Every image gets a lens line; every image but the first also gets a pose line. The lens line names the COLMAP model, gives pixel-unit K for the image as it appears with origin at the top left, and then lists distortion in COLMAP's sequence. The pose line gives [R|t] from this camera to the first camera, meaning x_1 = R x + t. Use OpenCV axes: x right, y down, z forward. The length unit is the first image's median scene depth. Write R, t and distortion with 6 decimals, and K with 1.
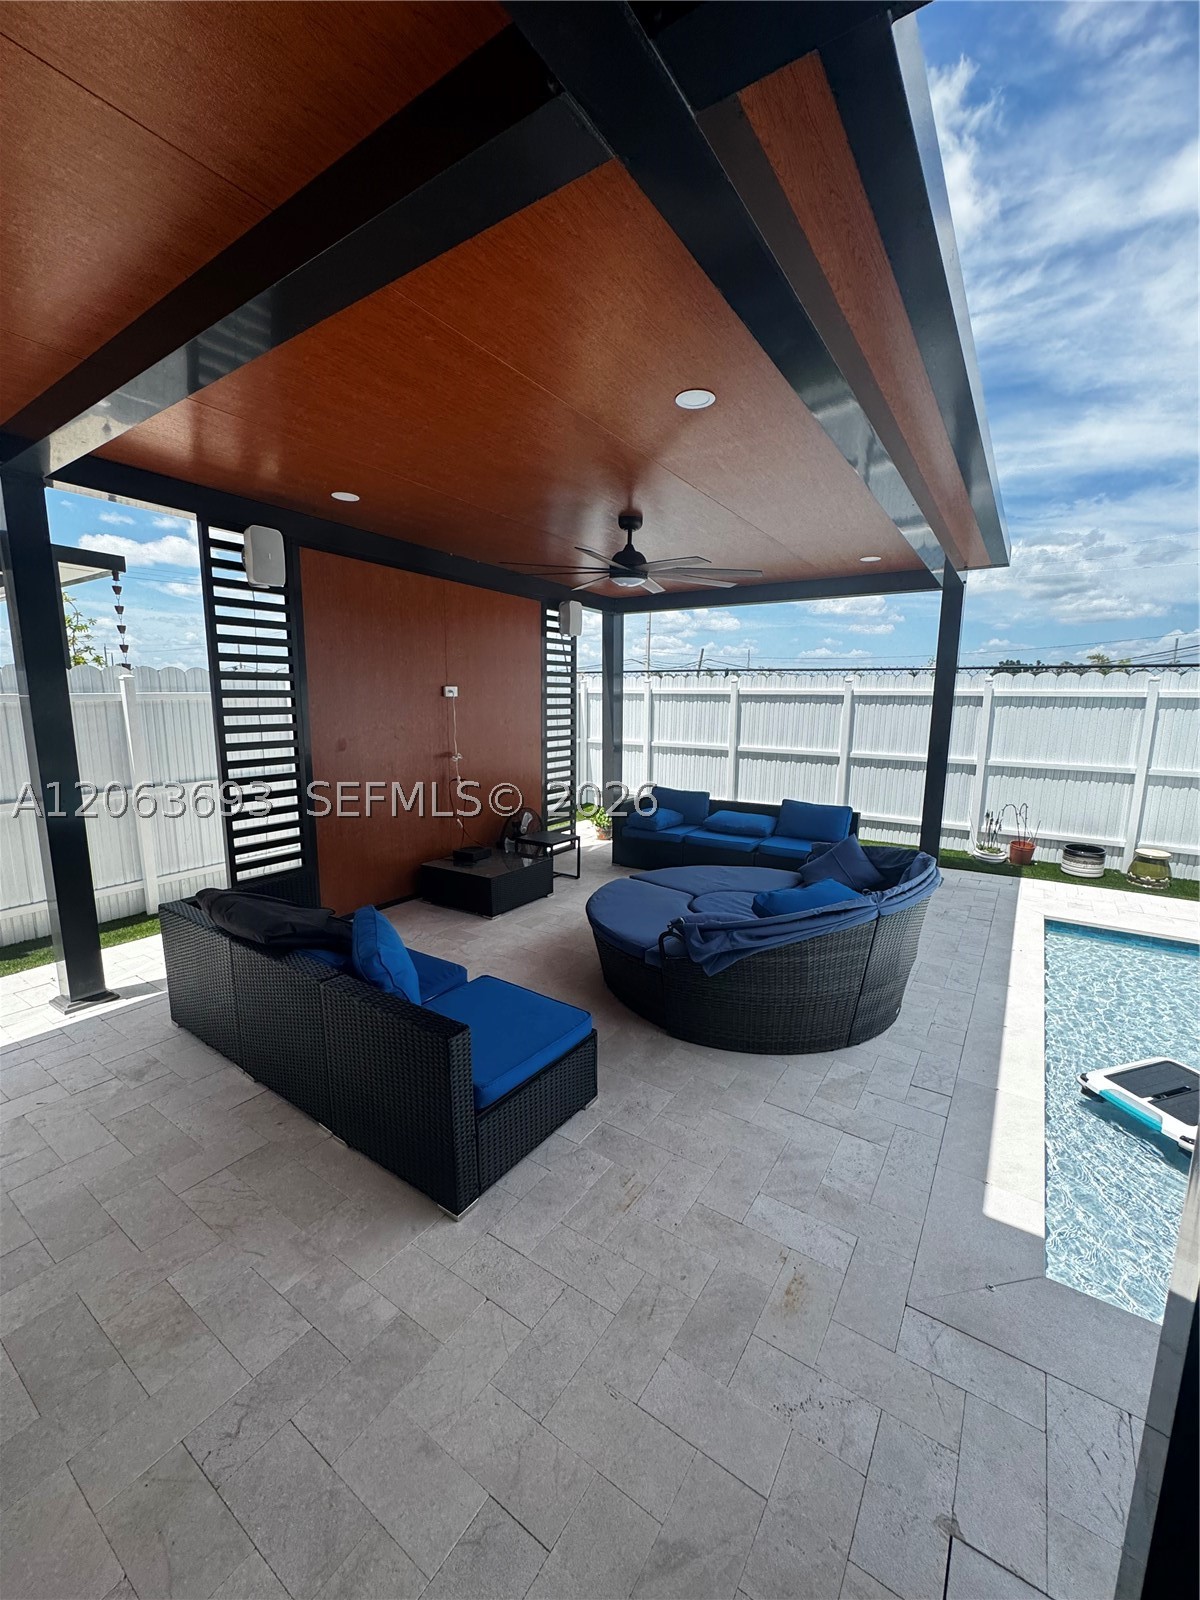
lens RADIAL K [[639.2, 0, 594.4], [0, 639.2, 802.1], [0, 0, 1]] dist [-0.002423, -0.000484]
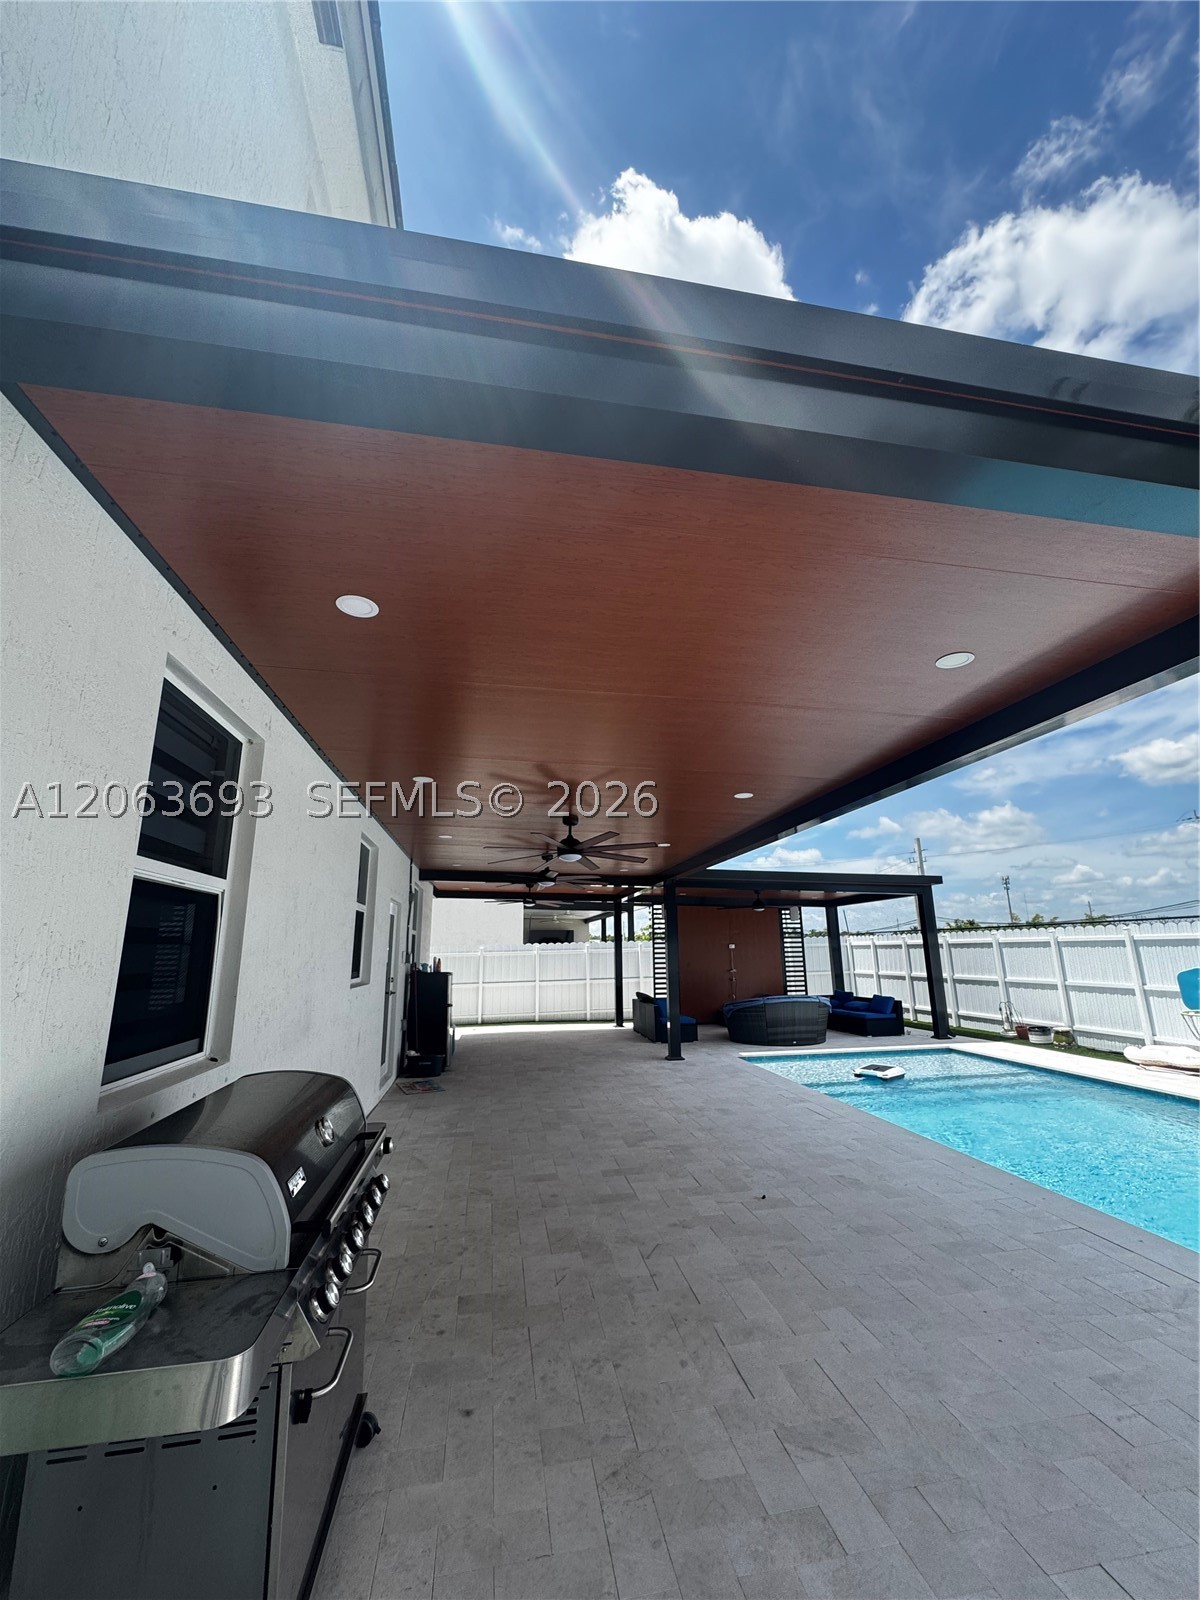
lens RADIAL K [[639.2, 0, 605.4], [0, 639.2, 804.0], [0, 0, 1]] dist [-0.002423, -0.000484]
pose [[0.694906, -0.179148, -0.696427, 1.077086], [-0.098685, 0.935549, -0.339129, 0.178501], [0.712297, 0.304390, 0.632440, -0.988066]]
